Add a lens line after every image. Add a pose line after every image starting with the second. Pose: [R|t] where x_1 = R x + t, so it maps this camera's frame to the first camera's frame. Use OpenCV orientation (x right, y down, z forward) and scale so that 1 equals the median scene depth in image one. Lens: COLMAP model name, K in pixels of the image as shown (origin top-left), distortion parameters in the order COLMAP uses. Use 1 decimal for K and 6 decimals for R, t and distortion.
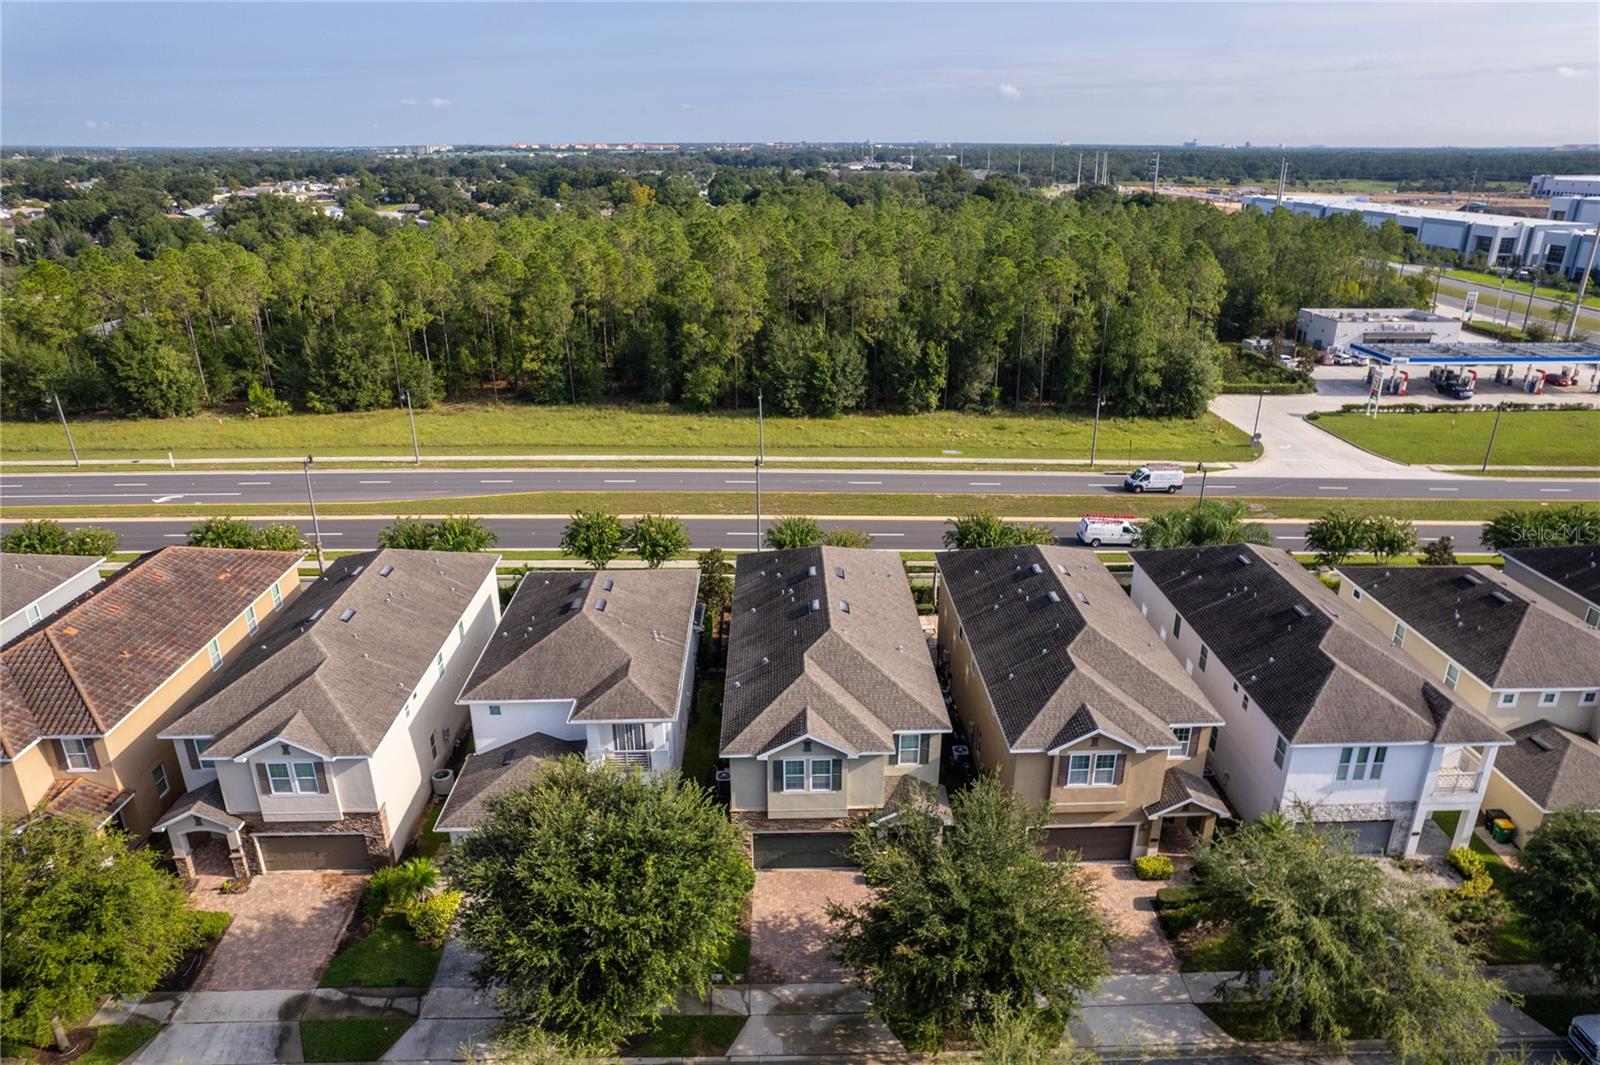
lens RADIAL K [[1022.0, 0, 800.0], [0, 1022.0, 532.5], [0, 0, 1]] dist [-0.050597, 0.000970]
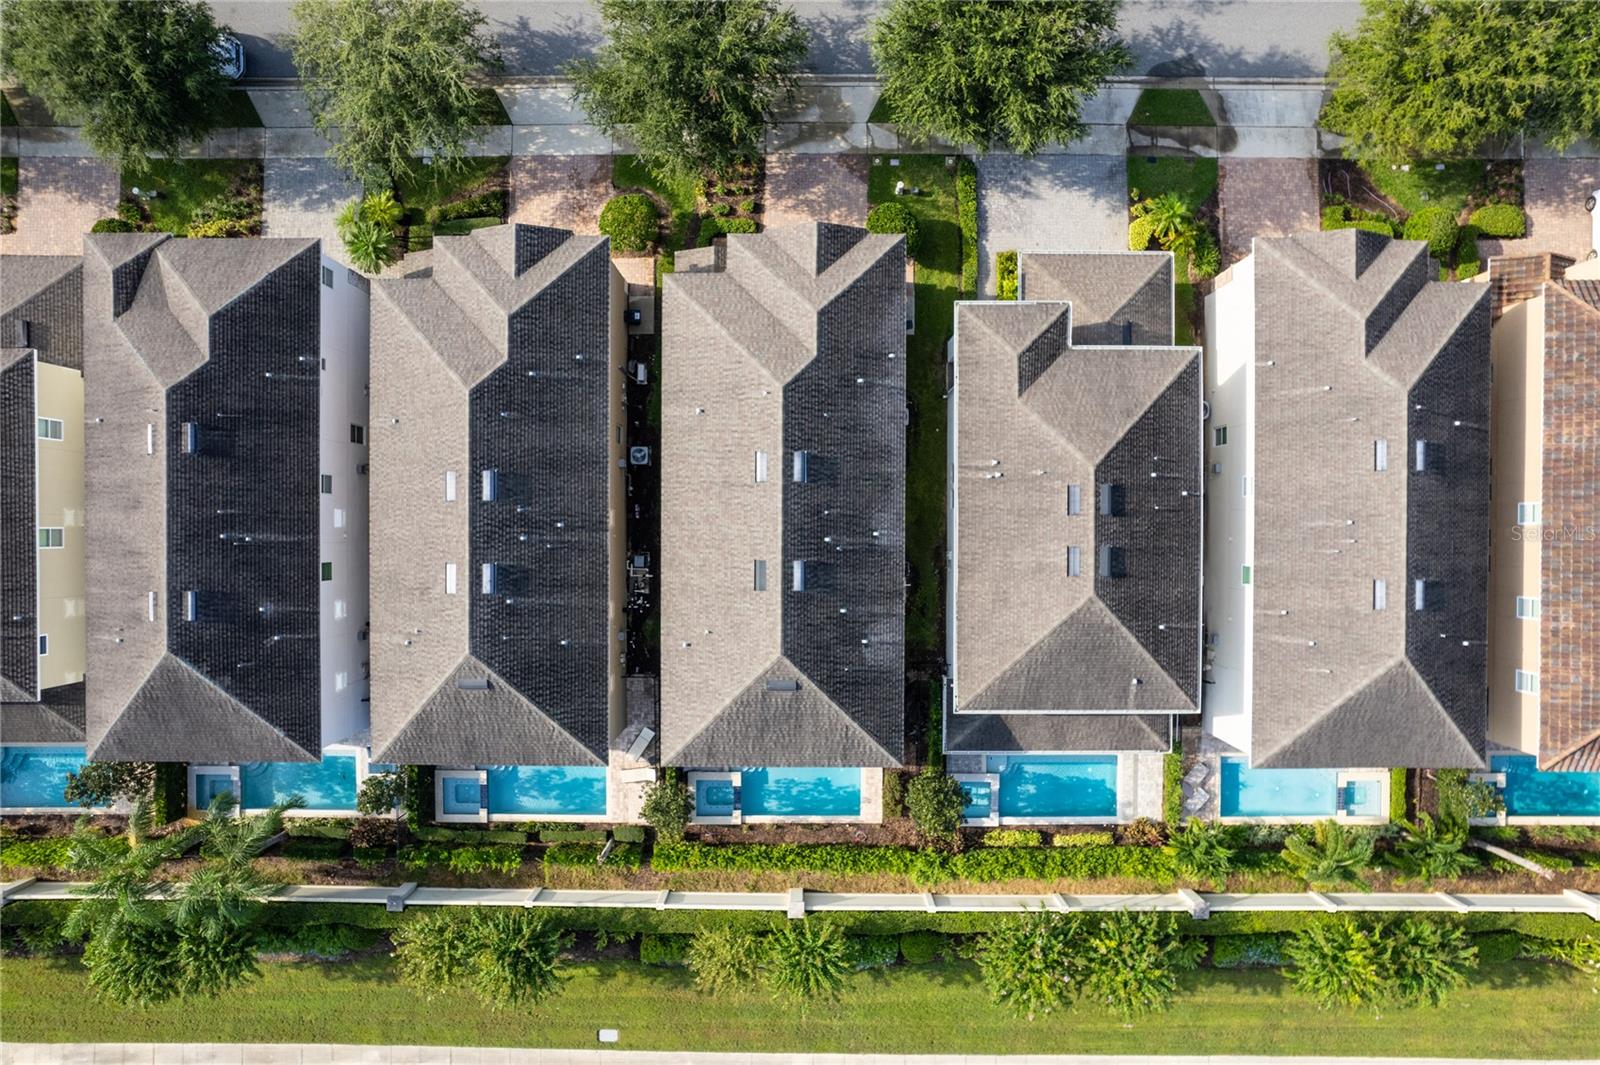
lens RADIAL K [[1022.0, 0, 800.0], [0, 1022.0, 532.5], [0, 0, 1]] dist [-0.050597, 0.000970]
pose [[-0.999242, -0.038760, 0.003479, 0.009186], [0.016878, -0.351109, 0.936183, -0.771754], [-0.035065, 0.935532, 0.351497, 0.889316]]
